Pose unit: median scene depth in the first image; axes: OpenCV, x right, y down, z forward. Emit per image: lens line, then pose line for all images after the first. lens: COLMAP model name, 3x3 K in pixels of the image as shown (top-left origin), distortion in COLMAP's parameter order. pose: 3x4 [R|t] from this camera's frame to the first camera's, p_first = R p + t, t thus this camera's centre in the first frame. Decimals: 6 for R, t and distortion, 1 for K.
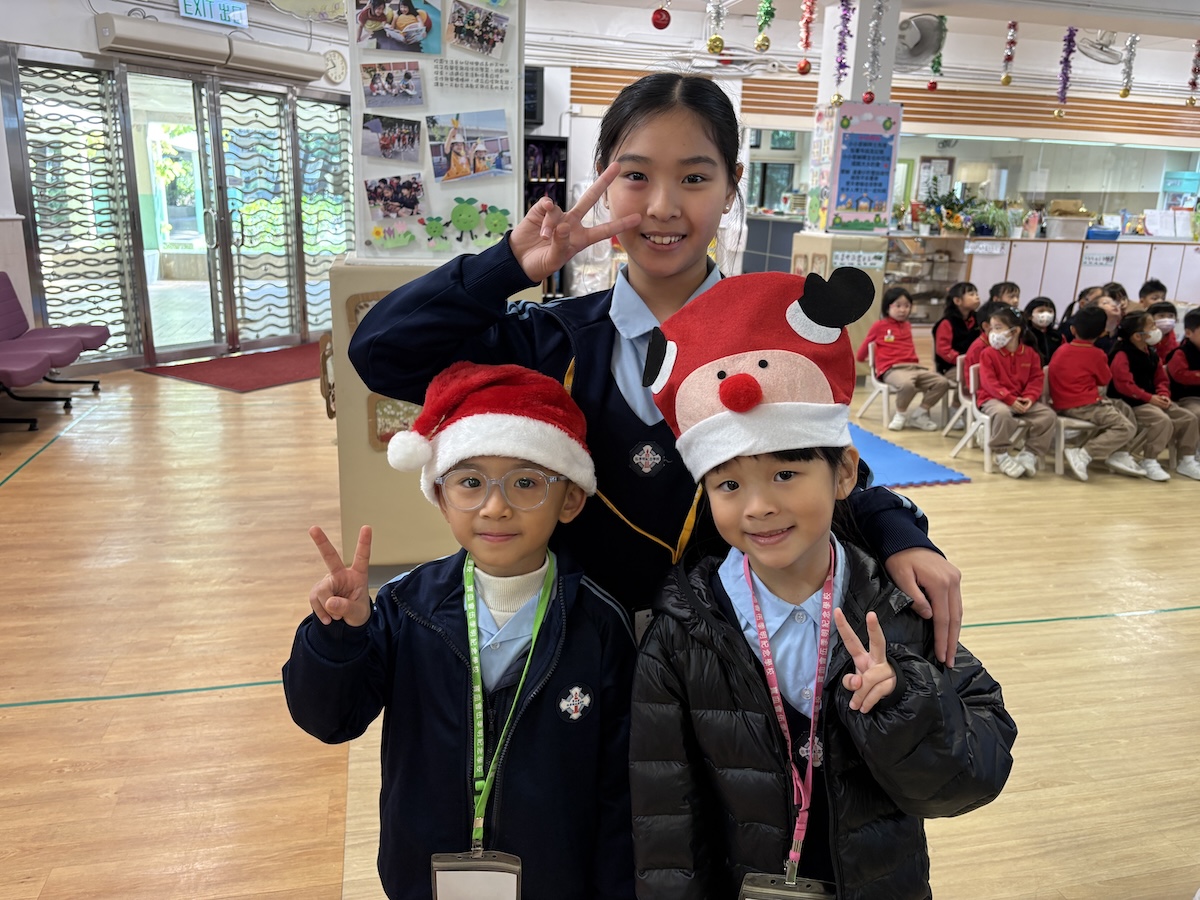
lens RADIAL K [[903.7, 0, 599.0], [0, 903.7, 439.8], [0, 0, 1]] dist [0.034806, -0.009783]
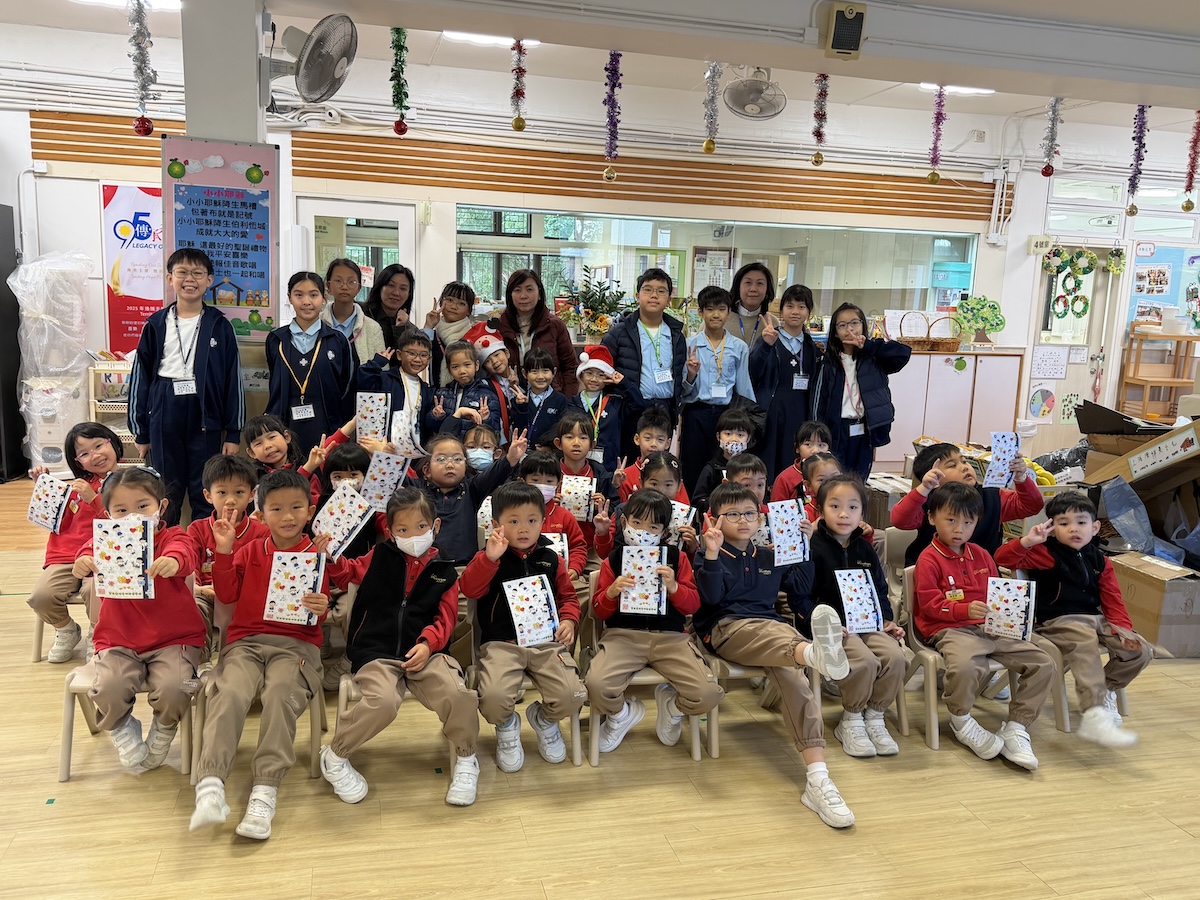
lens RADIAL K [[991.6, 0, 602.0], [0, 991.6, 459.4], [0, 0, 1]] dist [0.032904, -0.021748]
pose [[0.999928, 0.002016, 0.011842, 0.549094], [-0.000792, 0.994735, -0.102474, -0.070503], [-0.011986, 0.102458, 0.994665, 0.306028]]
